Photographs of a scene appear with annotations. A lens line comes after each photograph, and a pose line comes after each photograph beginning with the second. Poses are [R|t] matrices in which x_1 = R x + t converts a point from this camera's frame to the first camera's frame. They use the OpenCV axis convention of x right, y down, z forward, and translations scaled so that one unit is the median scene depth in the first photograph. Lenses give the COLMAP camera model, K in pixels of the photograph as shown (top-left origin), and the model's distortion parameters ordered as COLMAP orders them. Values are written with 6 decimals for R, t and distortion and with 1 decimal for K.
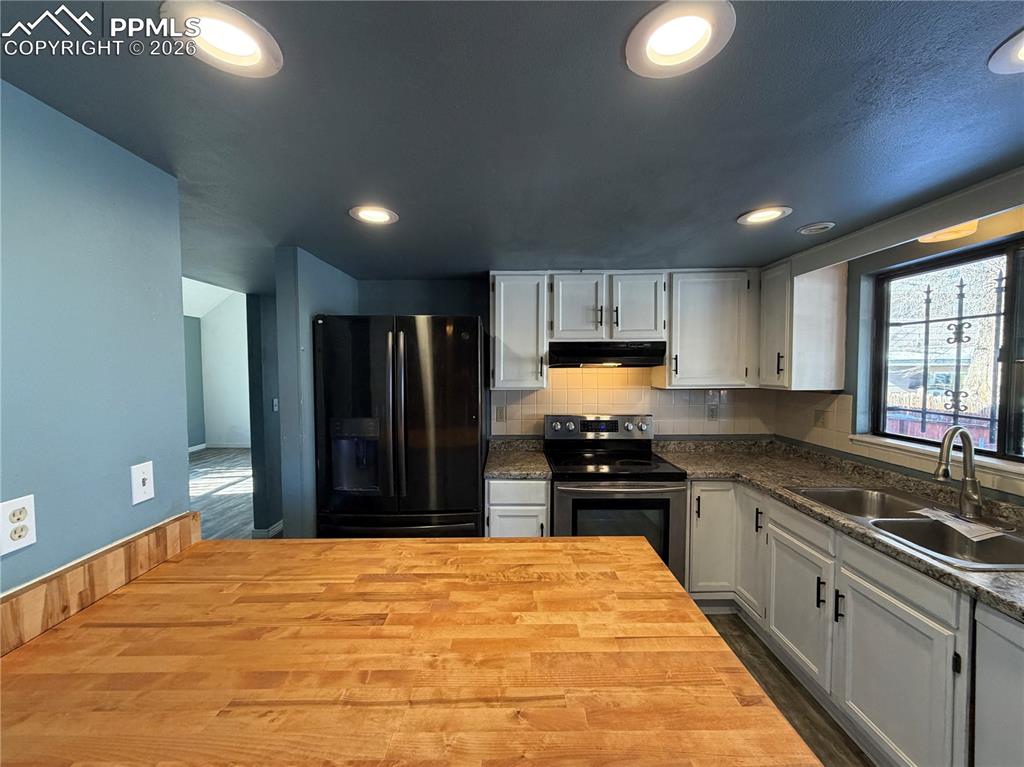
lens RADIAL K [[407.4, 0, 509.6], [0, 407.4, 386.0], [0, 0, 1]] dist [0.001275, 0.000002]
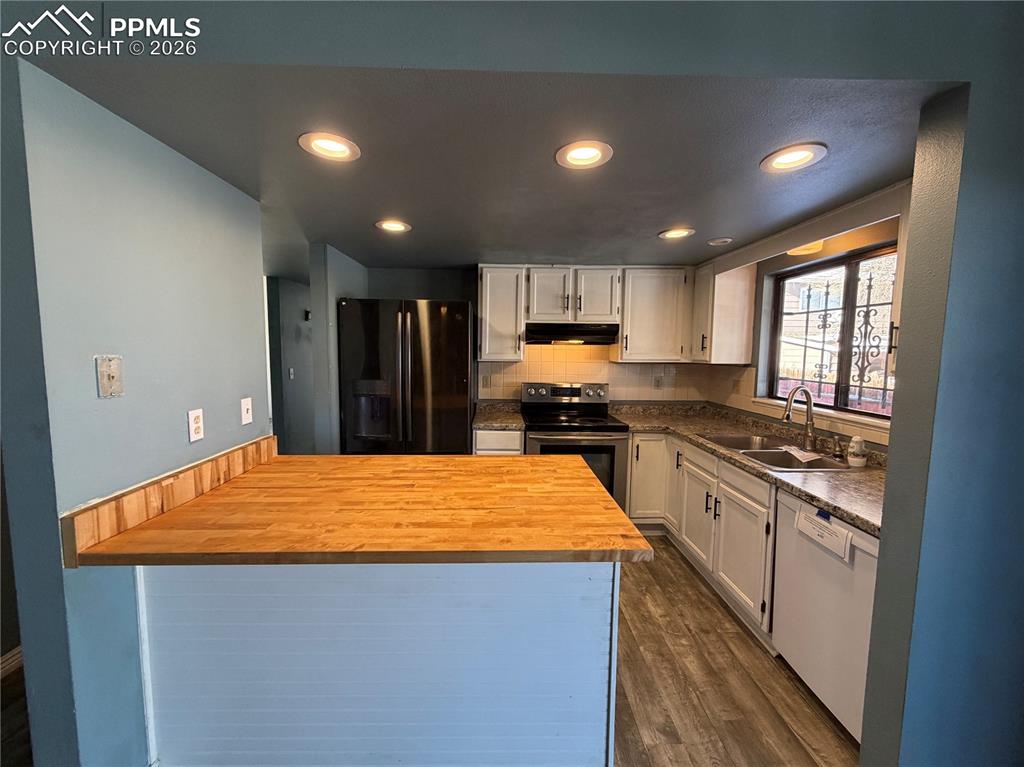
lens RADIAL K [[407.4, 0, 509.3], [0, 407.4, 386.0], [0, 0, 1]] dist [0.001275, 0.000002]
pose [[0.999444, 0.012578, 0.030867, 0.013644], [-0.013969, 0.998877, 0.045269, 0.034818], [-0.030263, -0.045675, 0.998498, -0.300099]]
